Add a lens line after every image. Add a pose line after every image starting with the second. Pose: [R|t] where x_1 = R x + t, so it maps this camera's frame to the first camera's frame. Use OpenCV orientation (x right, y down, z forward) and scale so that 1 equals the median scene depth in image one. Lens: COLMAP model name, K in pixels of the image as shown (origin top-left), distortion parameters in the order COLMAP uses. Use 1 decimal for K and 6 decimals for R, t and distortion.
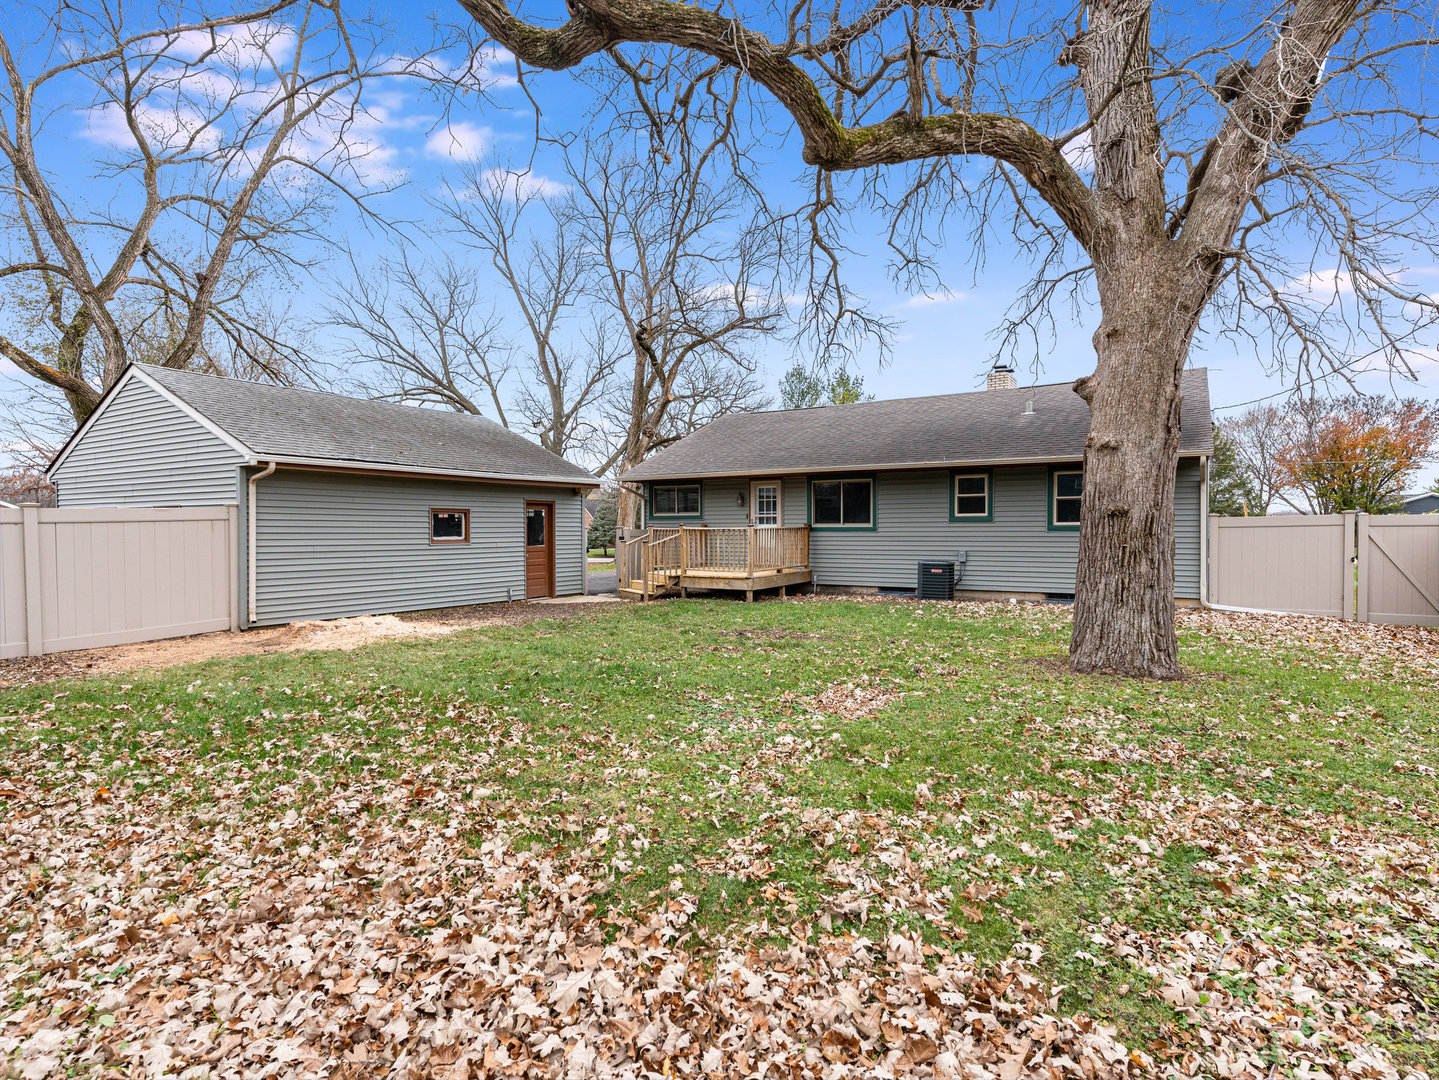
lens RADIAL K [[762.2, 0, 719.5], [0, 762.2, 540.0], [0, 0, 1]] dist [-0.003351, 0.000101]
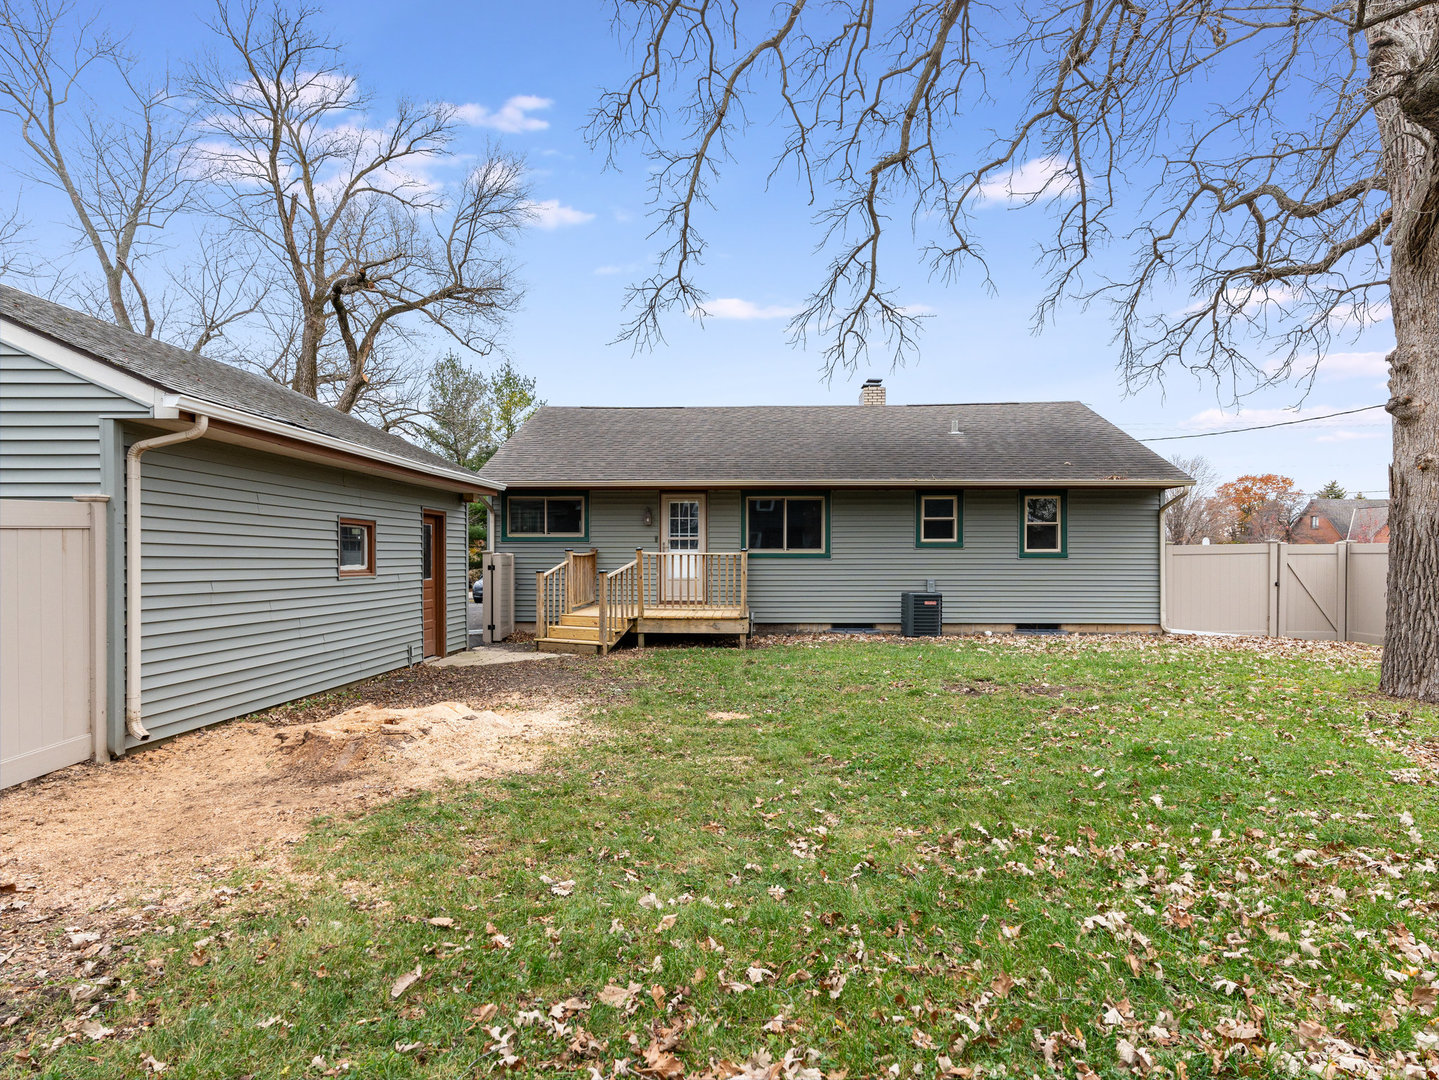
lens RADIAL K [[860.9, 0, 704.7], [0, 860.9, 564.5], [0, 0, 1]] dist [-0.000698, 0.000485]
pose [[0.872338, -0.000981, 0.488902, -0.411495], [0.004104, 0.999977, -0.005316, 0.000075], [-0.488885, 0.006644, 0.872323, 0.244040]]
